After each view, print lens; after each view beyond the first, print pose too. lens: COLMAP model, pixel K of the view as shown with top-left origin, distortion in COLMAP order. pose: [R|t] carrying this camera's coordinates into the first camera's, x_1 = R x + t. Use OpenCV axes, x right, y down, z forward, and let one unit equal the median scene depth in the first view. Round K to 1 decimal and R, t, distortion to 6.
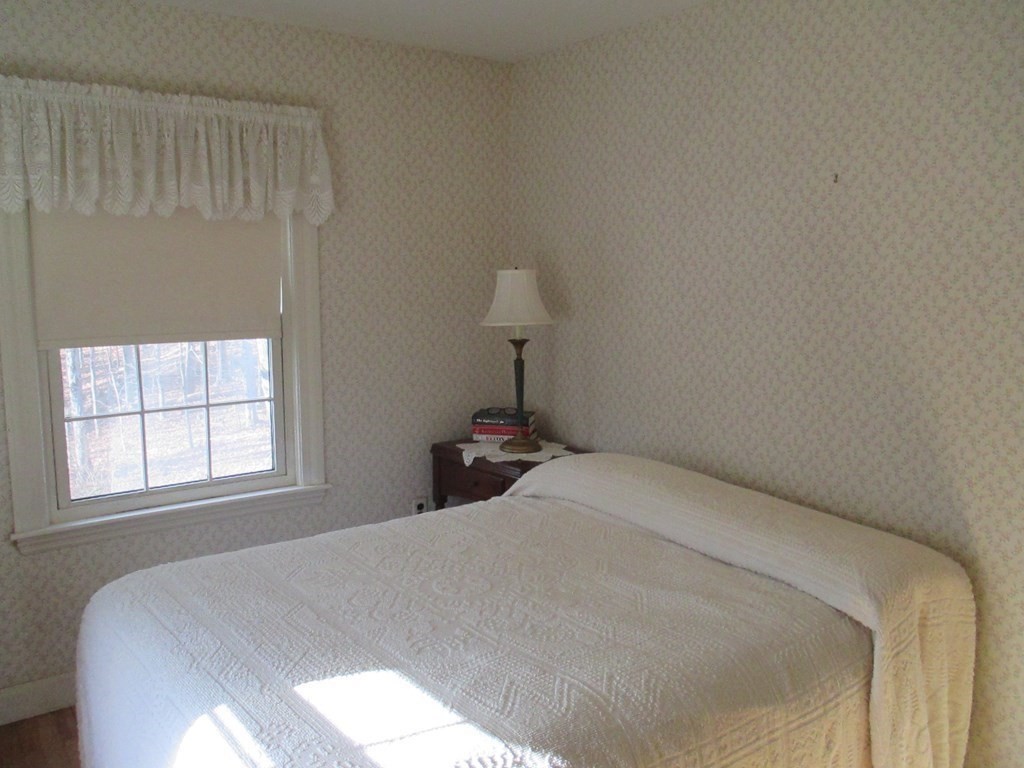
lens RADIAL K [[870.0, 0, 508.9], [0, 870.0, 376.1], [0, 0, 1]] dist [-0.002623, -0.001844]
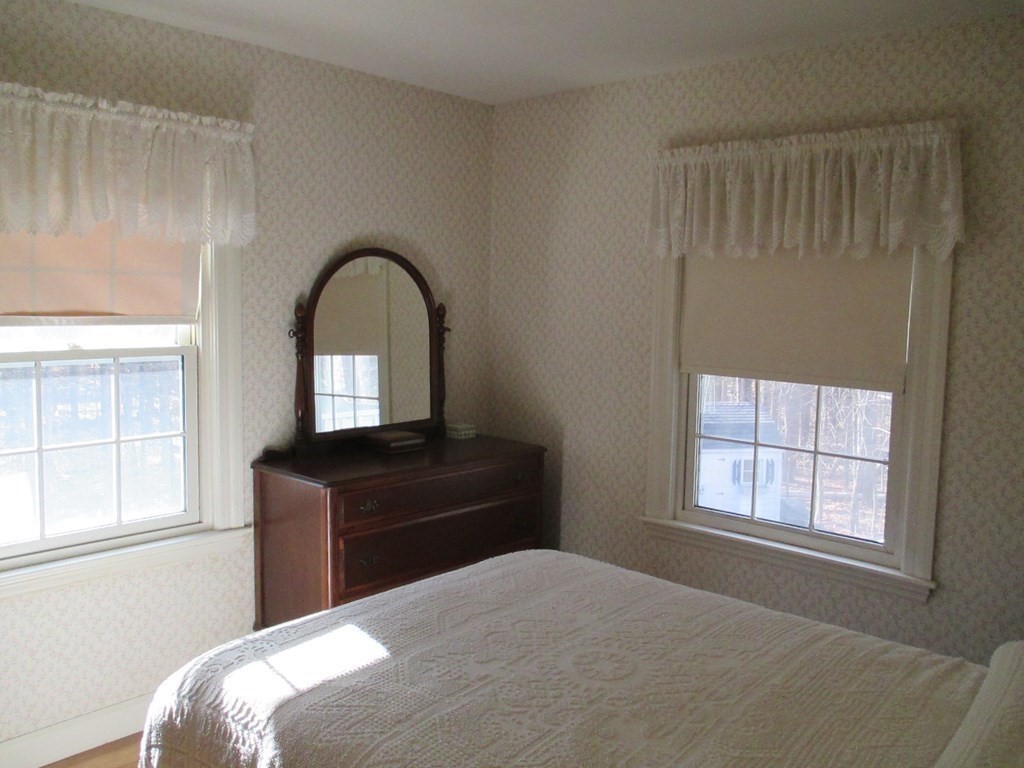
lens RADIAL K [[870.0, 0, 508.9], [0, 870.0, 376.1], [0, 0, 1]] dist [-0.002623, -0.001844]
pose [[0.198799, 0.100823, -0.974840, 0.556491], [-0.153324, 0.985646, 0.070673, -0.070166], [0.967973, 0.135416, 0.211404, 0.499965]]
